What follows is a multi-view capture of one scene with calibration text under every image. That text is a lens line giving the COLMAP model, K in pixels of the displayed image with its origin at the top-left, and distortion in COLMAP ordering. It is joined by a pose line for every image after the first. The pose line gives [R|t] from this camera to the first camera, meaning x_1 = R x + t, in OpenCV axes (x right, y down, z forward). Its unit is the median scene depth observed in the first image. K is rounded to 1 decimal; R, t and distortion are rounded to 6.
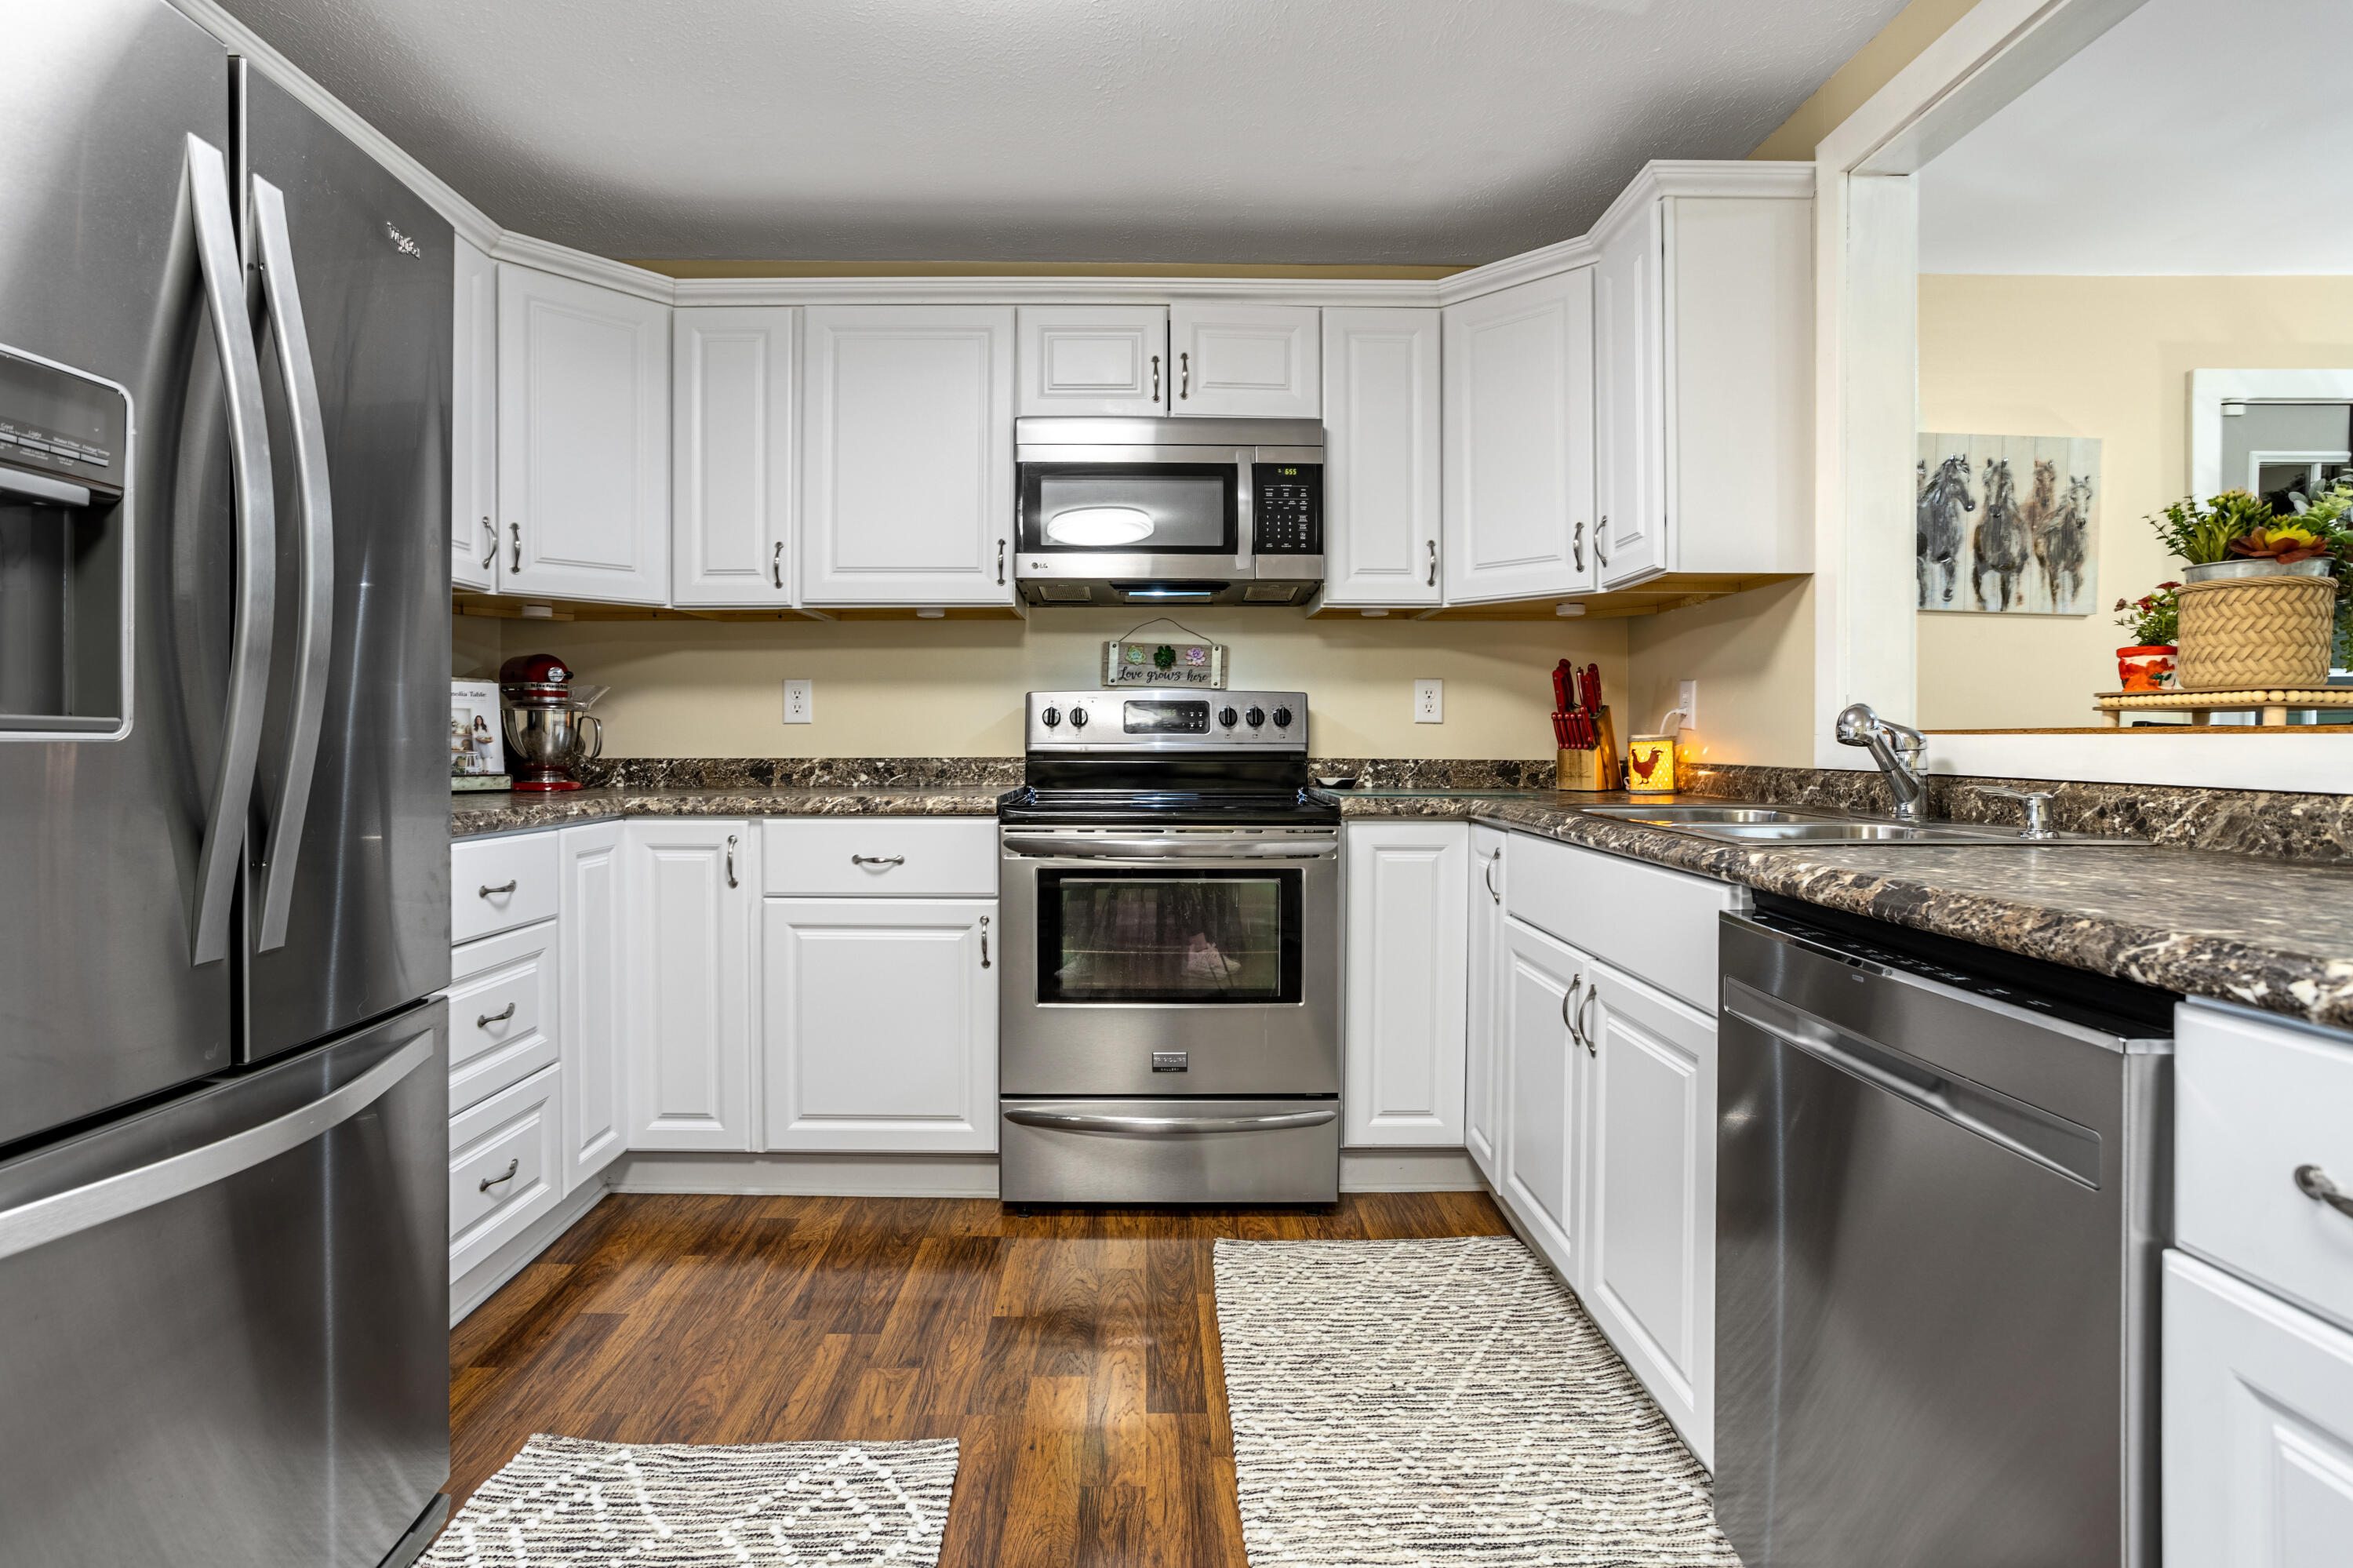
lens RADIAL K [[1165.3, 0, 1166.5], [0, 1165.3, 749.8], [0, 0, 1]] dist [-0.050009, 0.031590]
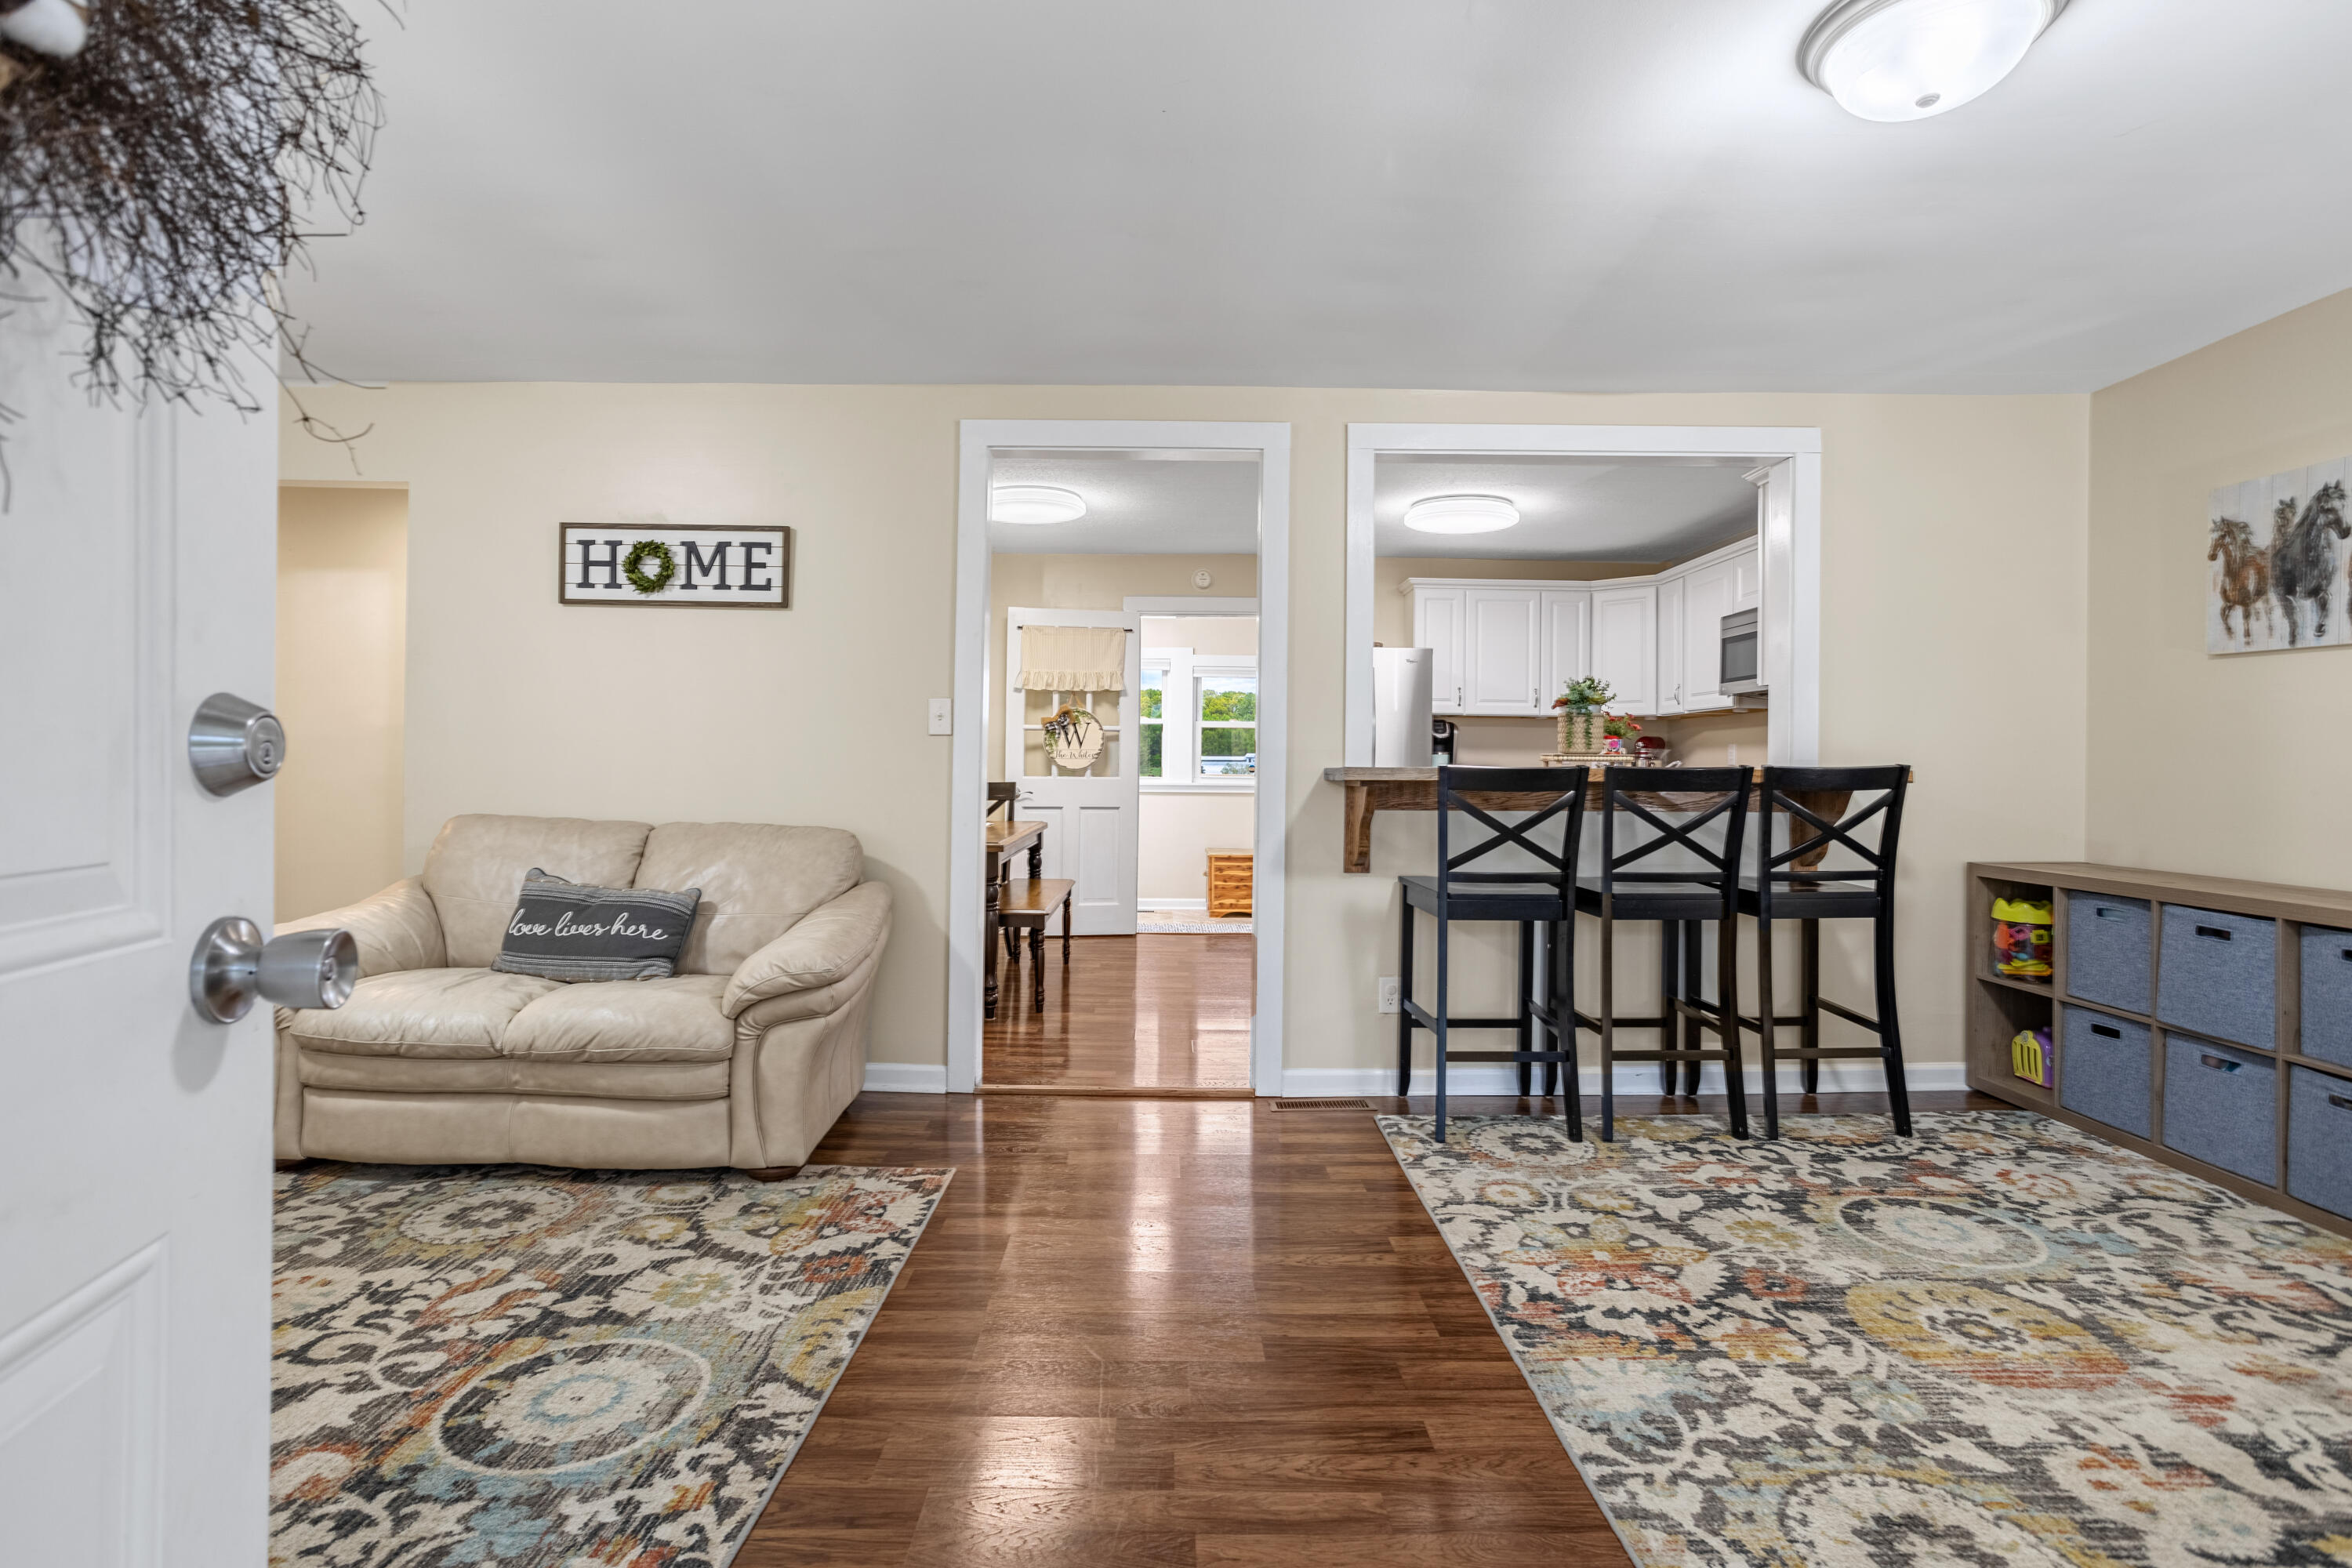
lens RADIAL K [[1133.8, 0, 1174.6], [0, 1133.8, 760.9], [0, 0, 1]] dist [-0.043590, 0.028899]
pose [[-0.006249, -0.004800, -0.999969, 1.866147], [-0.018015, 0.999827, -0.004687, -0.004368], [0.999818, 0.017985, -0.006335, 0.052136]]
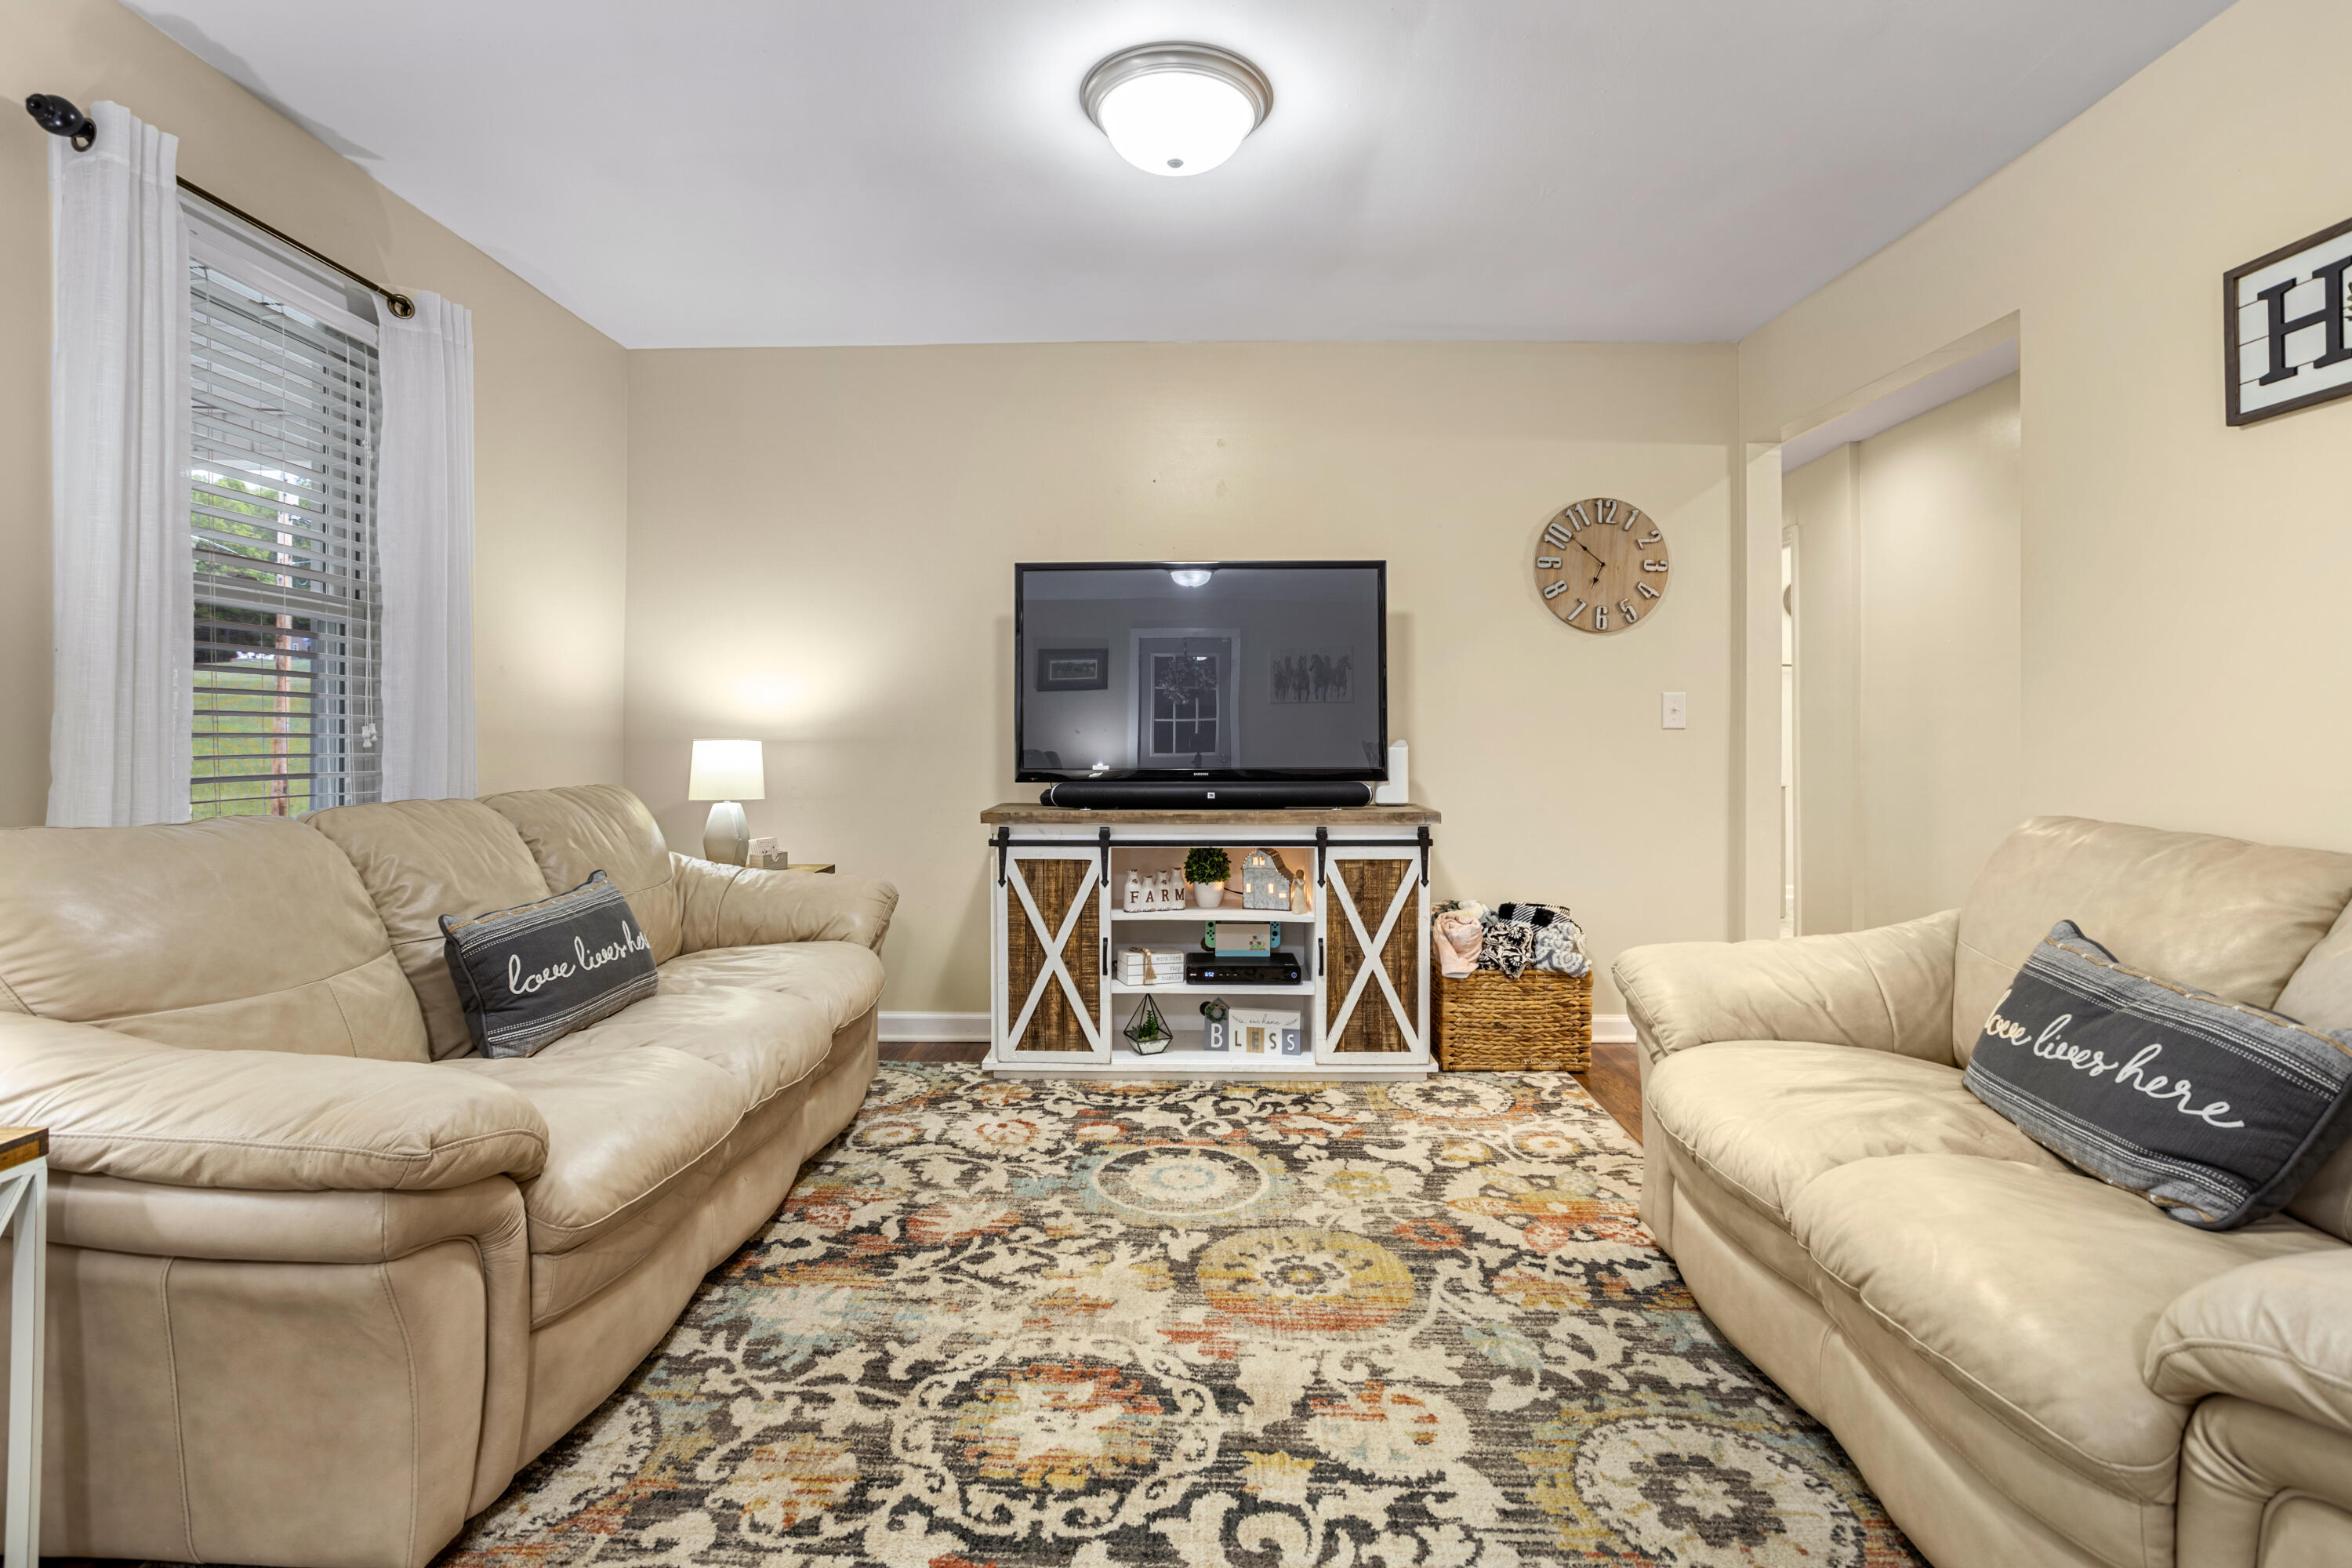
lens RADIAL K [[1157.4, 0, 1169.0], [0, 1157.4, 730.5], [0, 0, 1]] dist [-0.046941, 0.030740]
pose [[-0.999521, -0.001993, 0.030894, 1.177230], [-0.001878, 0.999991, 0.003759, 0.004409], [-0.030901, 0.003700, -0.999516, 0.043067]]
